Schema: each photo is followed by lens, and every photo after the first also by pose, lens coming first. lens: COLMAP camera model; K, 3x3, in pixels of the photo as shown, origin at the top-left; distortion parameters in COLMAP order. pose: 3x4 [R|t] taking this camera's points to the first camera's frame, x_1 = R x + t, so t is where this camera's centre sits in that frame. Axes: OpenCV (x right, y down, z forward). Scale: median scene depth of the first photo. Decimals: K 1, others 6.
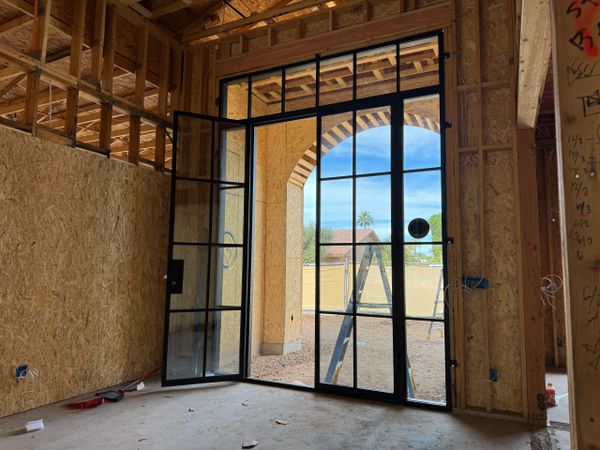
lens RADIAL K [[422.0, 0, 298.6], [0, 422.0, 226.5], [0, 0, 1]] dist [0.041505, -0.004020]
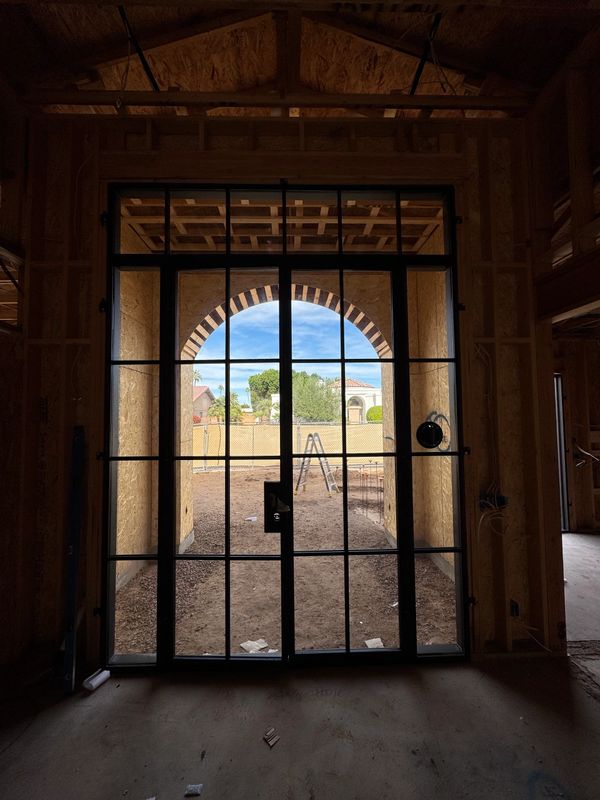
lens RADIAL K [[318.7, 0, 301.7], [0, 318.7, 399.8], [0, 0, 1]] dist [-0.000636, 0.001068]
pose [[0.886725, -0.001938, 0.462293, -0.166897], [-0.024325, 0.998410, 0.050844, -0.071379], [-0.461657, -0.056329, 0.885268, 0.494038]]
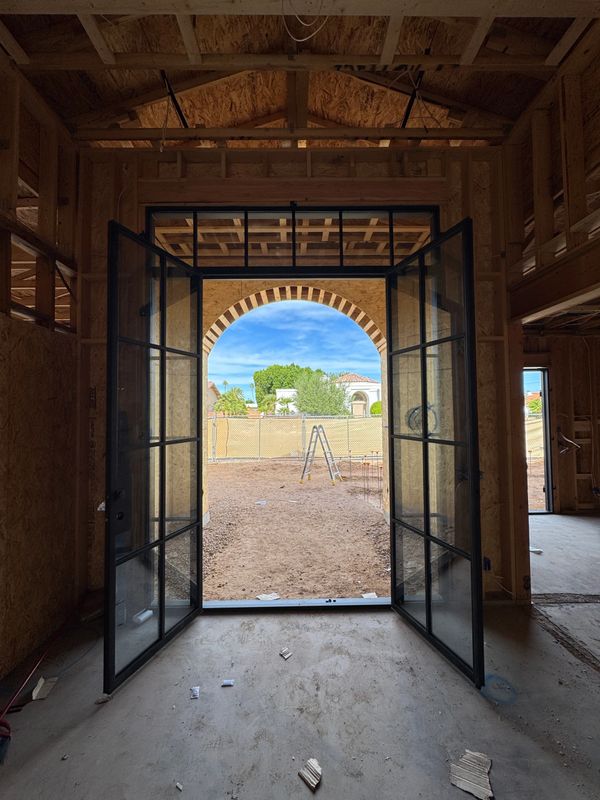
lens RADIAL K [[318.7, 0, 301.7], [0, 318.7, 399.8], [0, 0, 1]] dist [-0.000636, 0.001068]
pose [[0.892812, -0.008758, 0.450345, -0.215147], [-0.023108, 0.997604, 0.065213, -0.065000], [-0.449837, -0.068630, 0.890470, 0.411967]]
